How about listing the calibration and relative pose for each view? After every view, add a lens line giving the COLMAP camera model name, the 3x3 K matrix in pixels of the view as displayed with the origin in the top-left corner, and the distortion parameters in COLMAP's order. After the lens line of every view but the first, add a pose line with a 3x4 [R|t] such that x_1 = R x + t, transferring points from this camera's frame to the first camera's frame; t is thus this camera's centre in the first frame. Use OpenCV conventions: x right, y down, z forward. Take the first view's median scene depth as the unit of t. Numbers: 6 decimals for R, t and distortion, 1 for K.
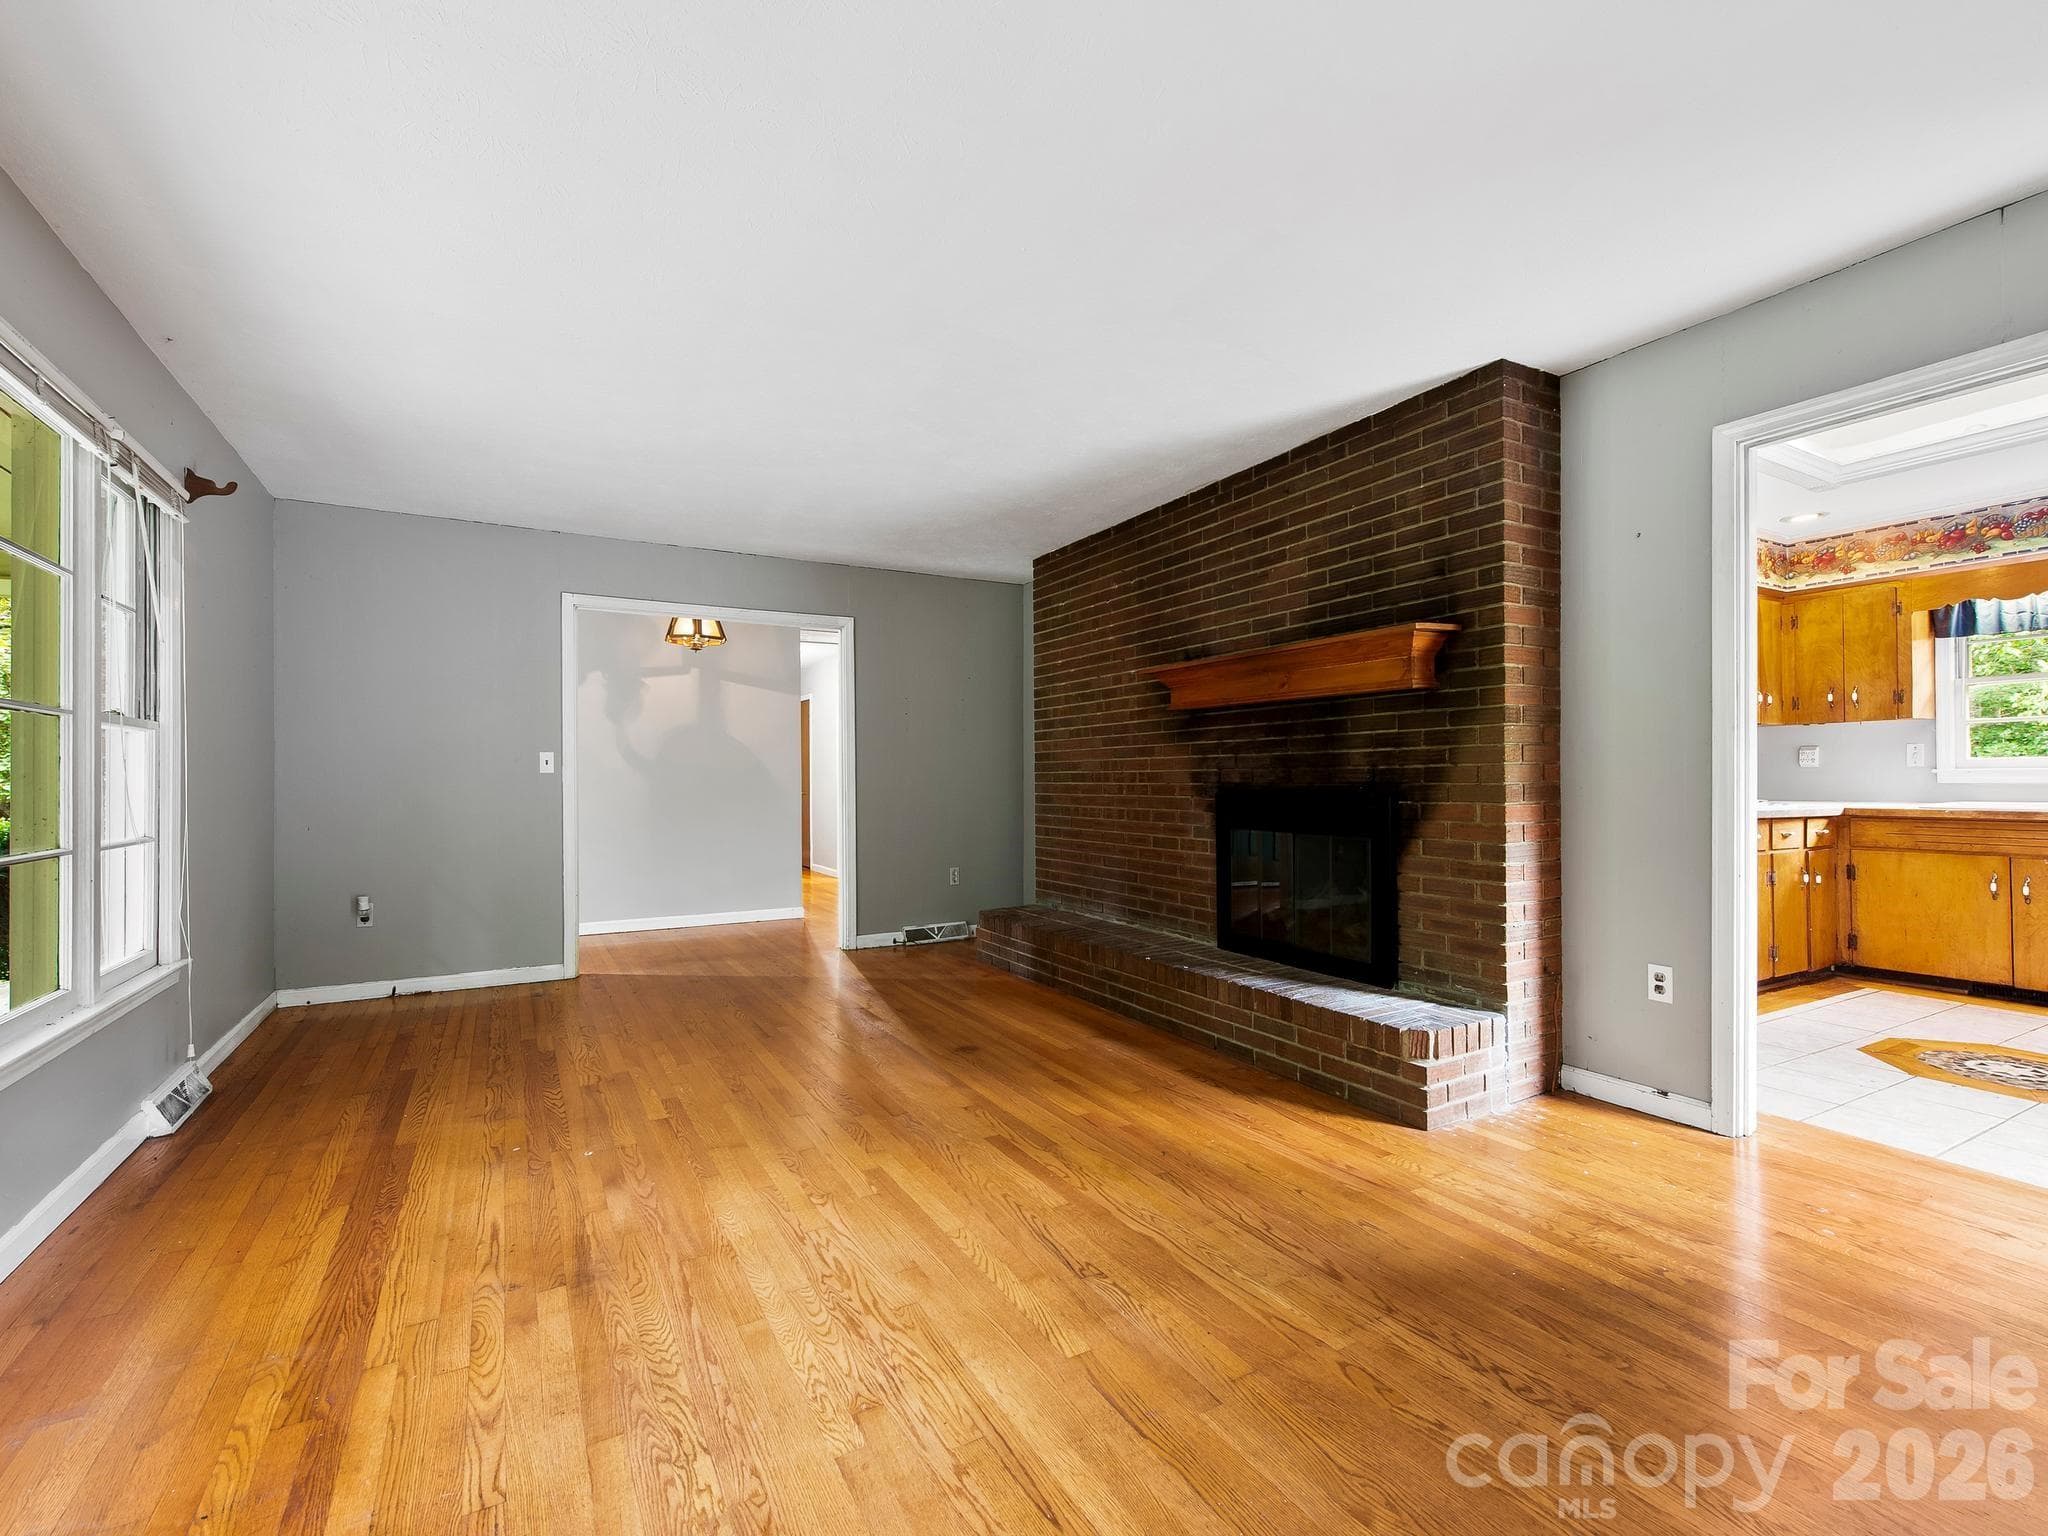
lens RADIAL K [[959.5, 0, 1026.6], [0, 959.5, 764.3], [0, 0, 1]] dist [0.002434, -0.000069]
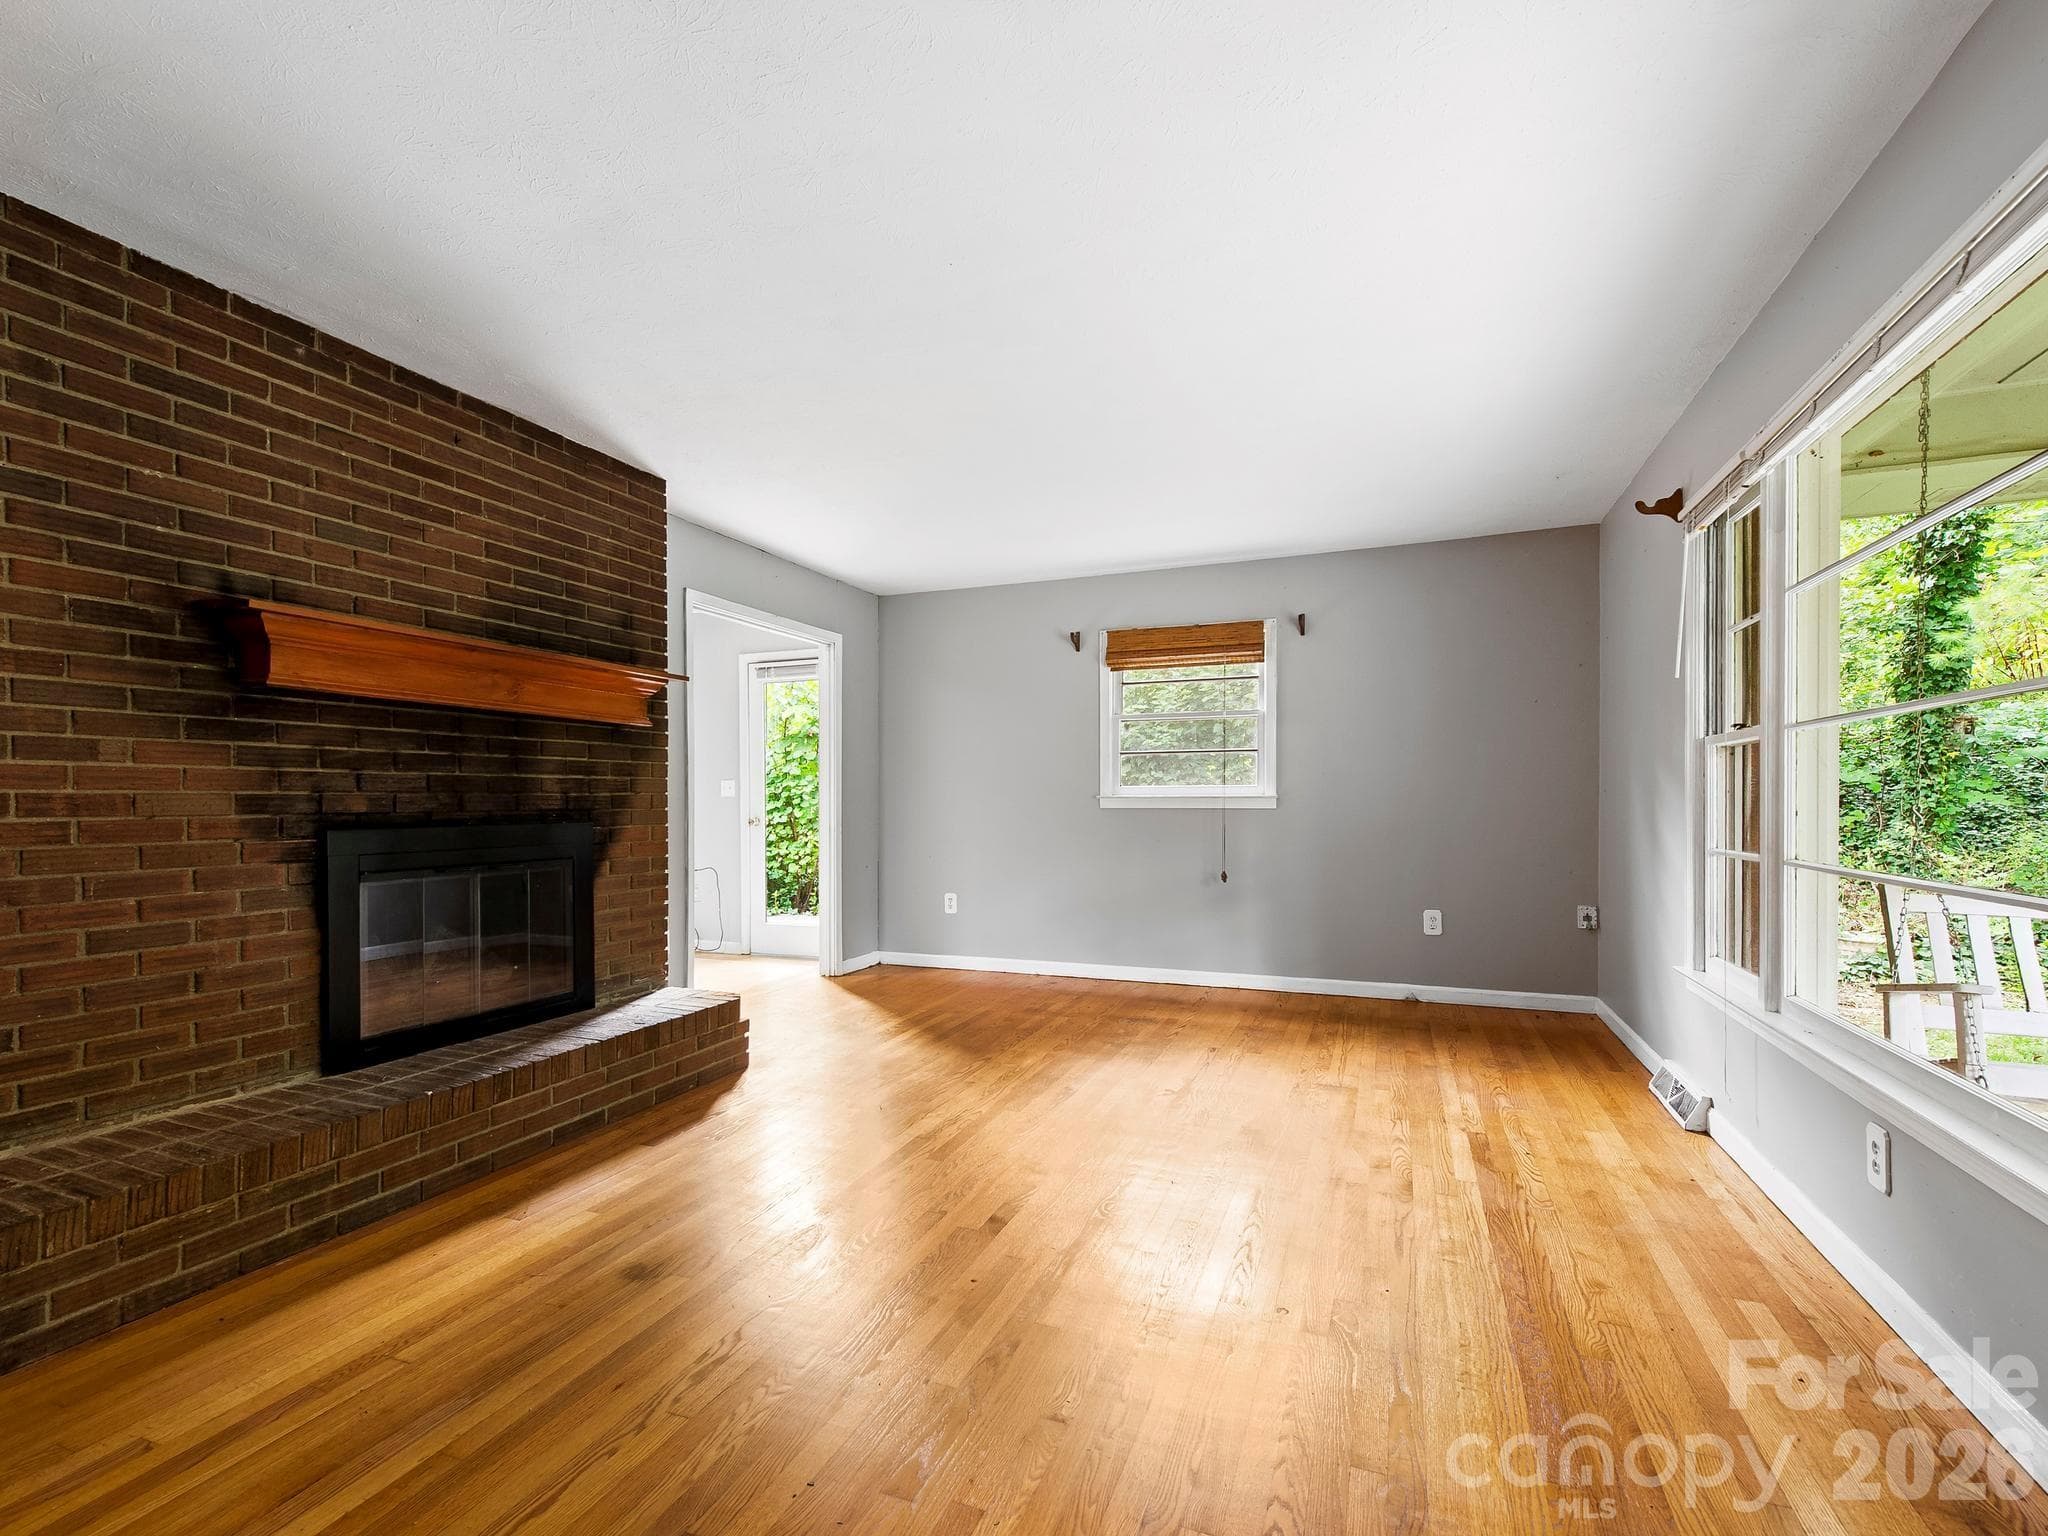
lens RADIAL K [[949.4, 0, 1029.0], [0, 949.4, 813.4], [0, 0, 1]] dist [-0.000504, -0.000077]
pose [[-0.654956, -0.000066, 0.755667, -0.644547], [-0.001122, 0.999999, -0.000885, 0.021593], [-0.755666, -0.001427, -0.654955, 1.196677]]
